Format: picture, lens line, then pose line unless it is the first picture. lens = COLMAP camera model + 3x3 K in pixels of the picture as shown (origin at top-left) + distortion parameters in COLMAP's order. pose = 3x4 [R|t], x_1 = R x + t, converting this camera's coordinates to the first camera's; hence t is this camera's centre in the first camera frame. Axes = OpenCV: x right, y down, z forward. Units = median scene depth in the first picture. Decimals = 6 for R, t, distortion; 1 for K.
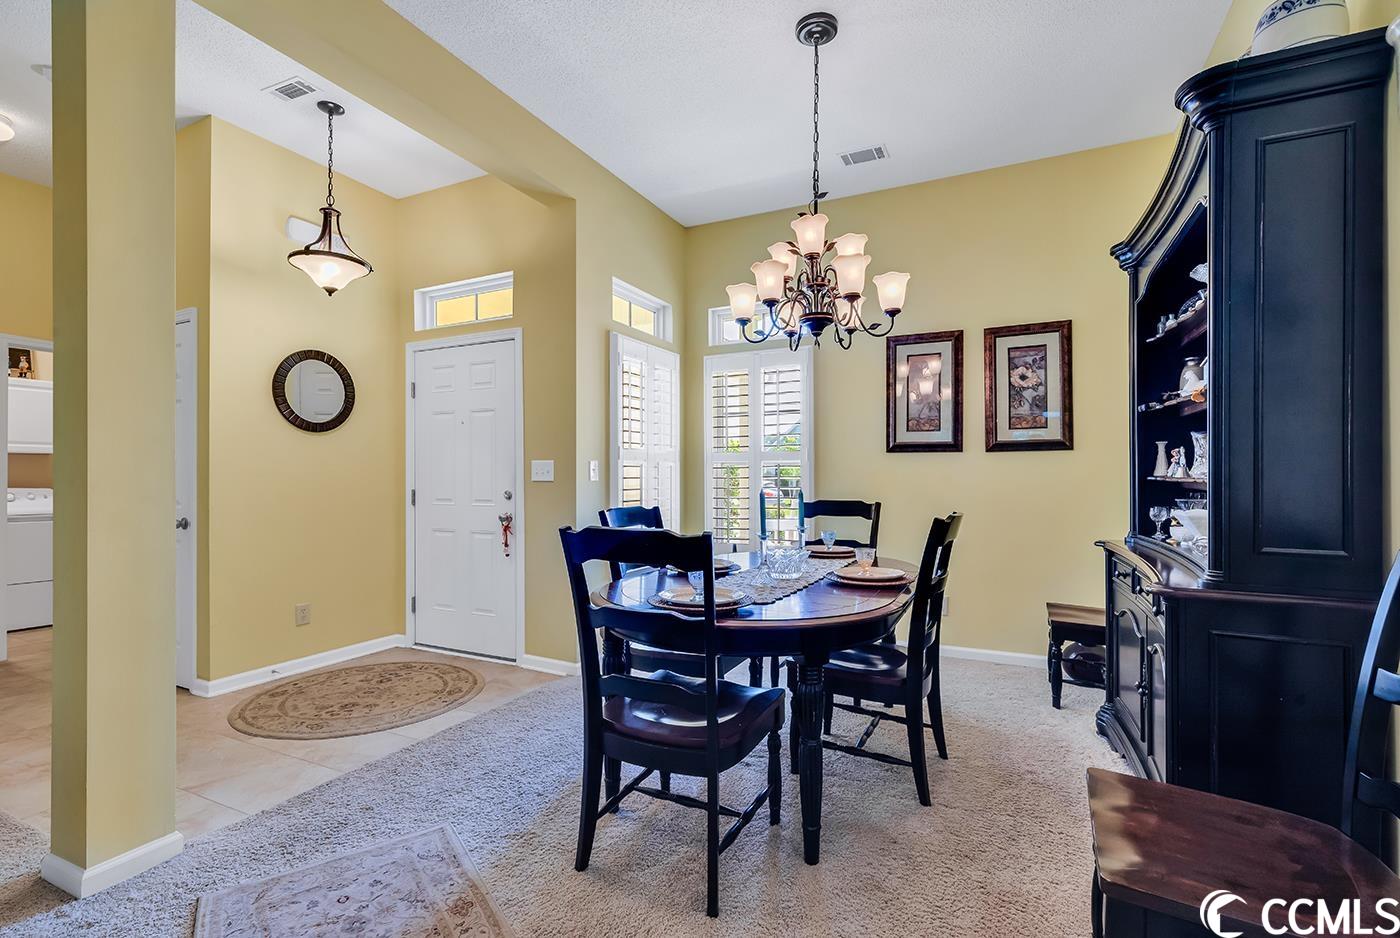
lens RADIAL K [[630.9, 0, 704.6], [0, 630.9, 472.4], [0, 0, 1]] dist [0.000190, -0.000165]
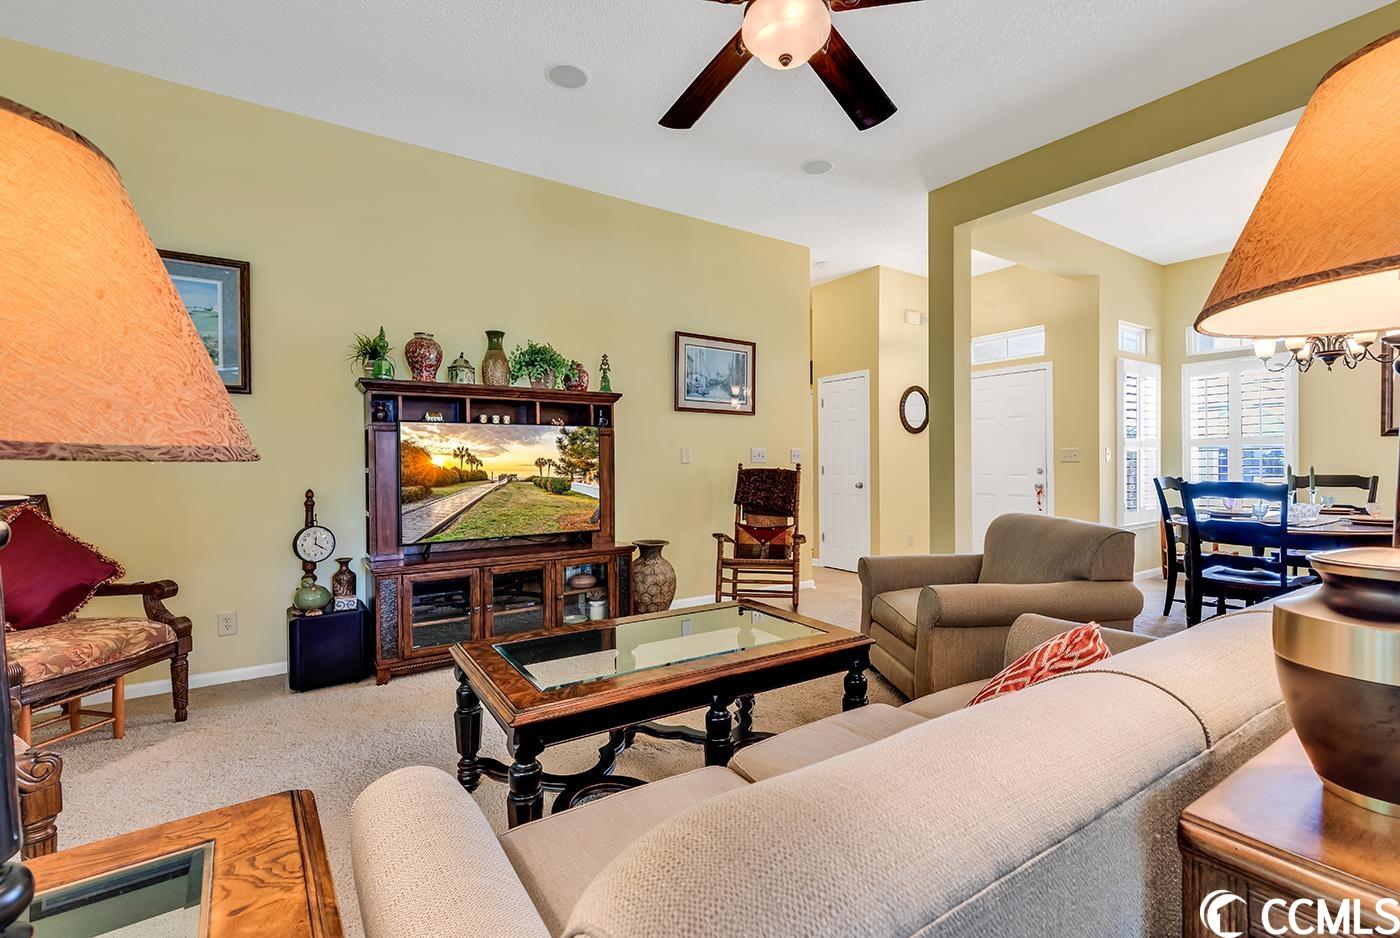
lens RADIAL K [[643.5, 0, 697.8], [0, 643.5, 460.9], [0, 0, 1]] dist [-0.000195, -0.000452]
pose [[0.875490, -0.008045, -0.483169, -0.298067], [0.011526, 0.999925, 0.004237, -0.005041], [0.483099, -0.009278, 0.875517, -0.804596]]
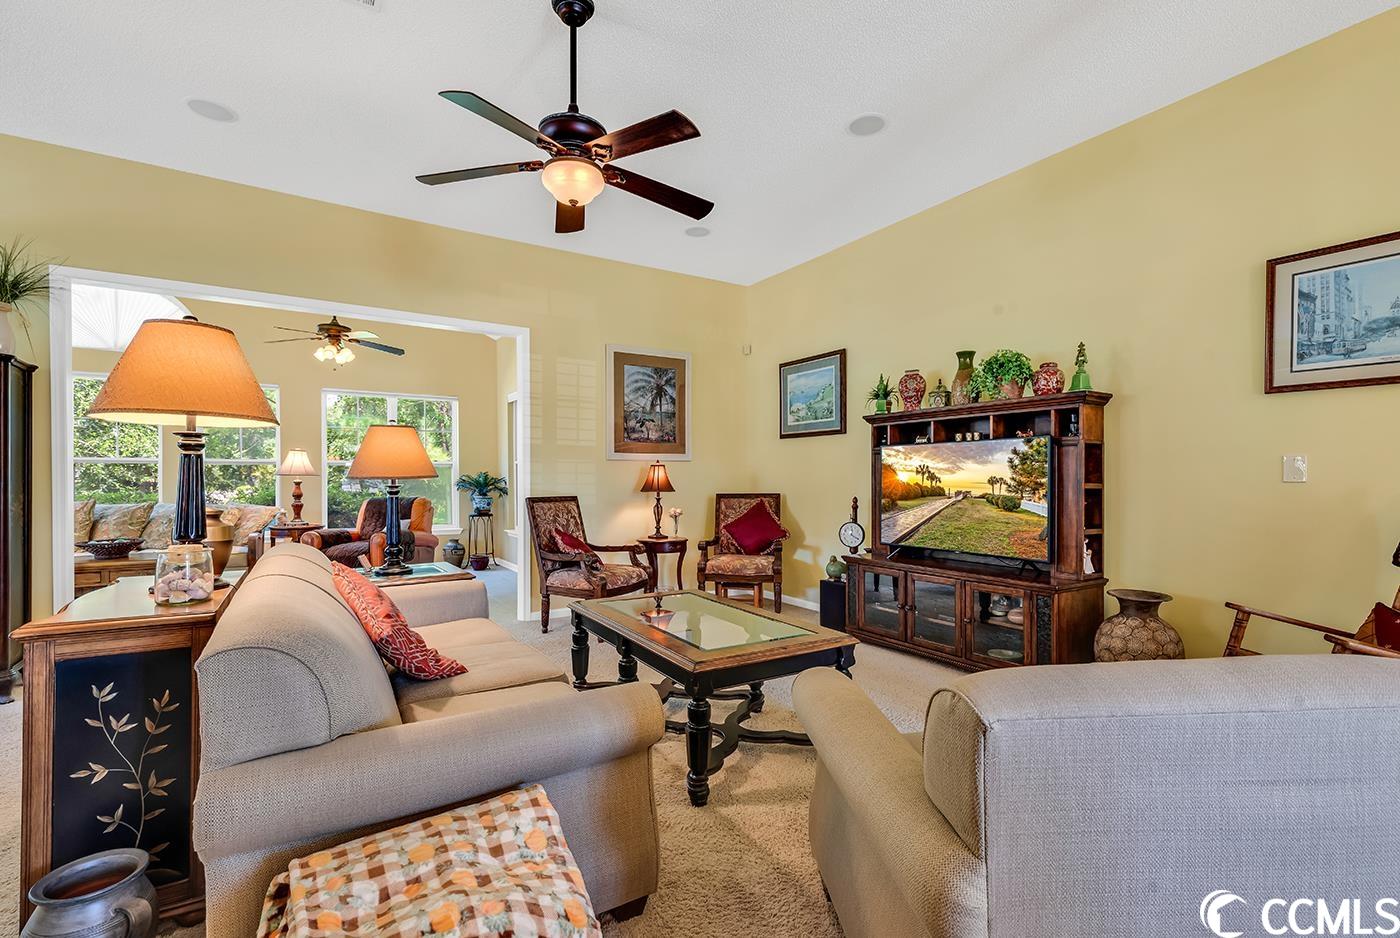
lens RADIAL K [[630.9, 0, 704.6], [0, 630.9, 472.4], [0, 0, 1]] dist [0.000190, -0.000165]
pose [[-0.528264, 0.002805, -0.849076, 0.970442], [0.018083, 0.999805, -0.007947, -0.031838], [0.848888, -0.019552, -0.528211, 2.682949]]
